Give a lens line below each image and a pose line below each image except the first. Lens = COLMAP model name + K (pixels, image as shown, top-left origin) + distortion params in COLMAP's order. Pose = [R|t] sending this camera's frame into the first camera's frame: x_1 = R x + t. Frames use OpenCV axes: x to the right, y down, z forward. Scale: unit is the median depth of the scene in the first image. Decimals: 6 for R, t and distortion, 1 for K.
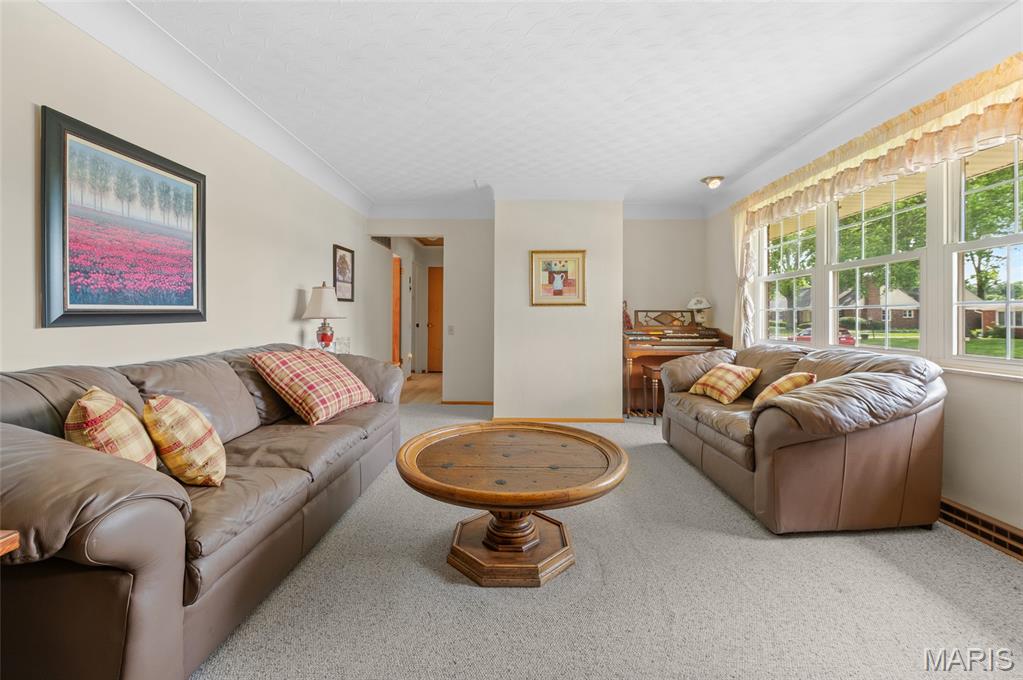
lens RADIAL K [[416.6, 0, 510.6], [0, 416.6, 313.1], [0, 0, 1]] dist [-0.009238, -0.000212]
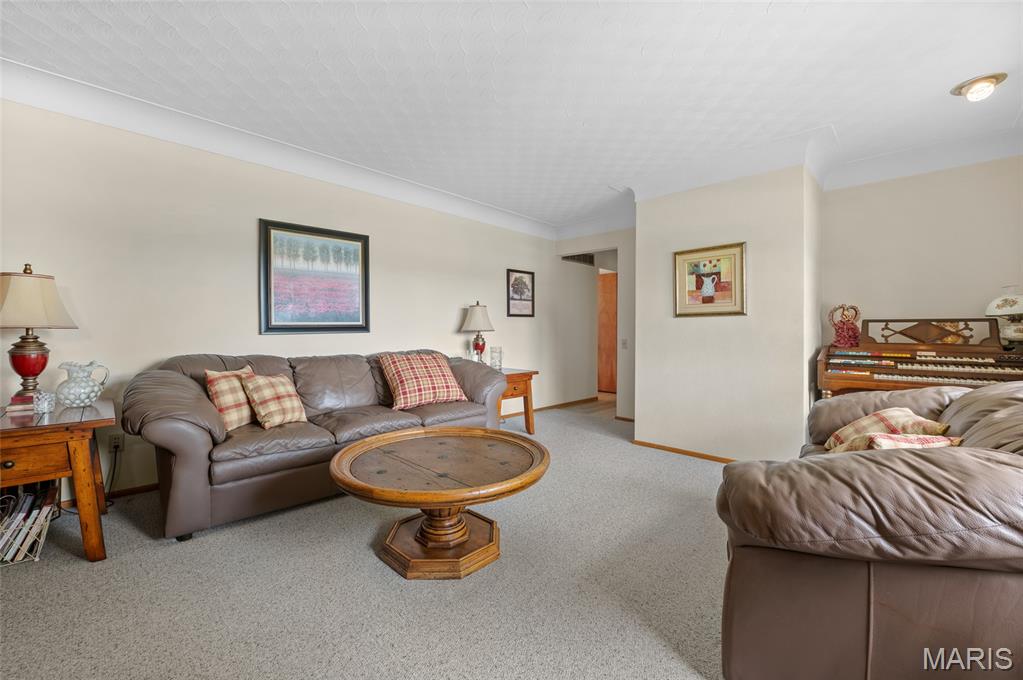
lens RADIAL K [[406.7, 0, 511.6], [0, 406.7, 328.3], [0, 0, 1]] dist [-0.010696, -0.000034]
pose [[0.726753, -0.004933, -0.686882, 0.403140], [0.005358, 0.999985, -0.001514, 0.006205], [0.686878, -0.002580, 0.726768, 0.174934]]
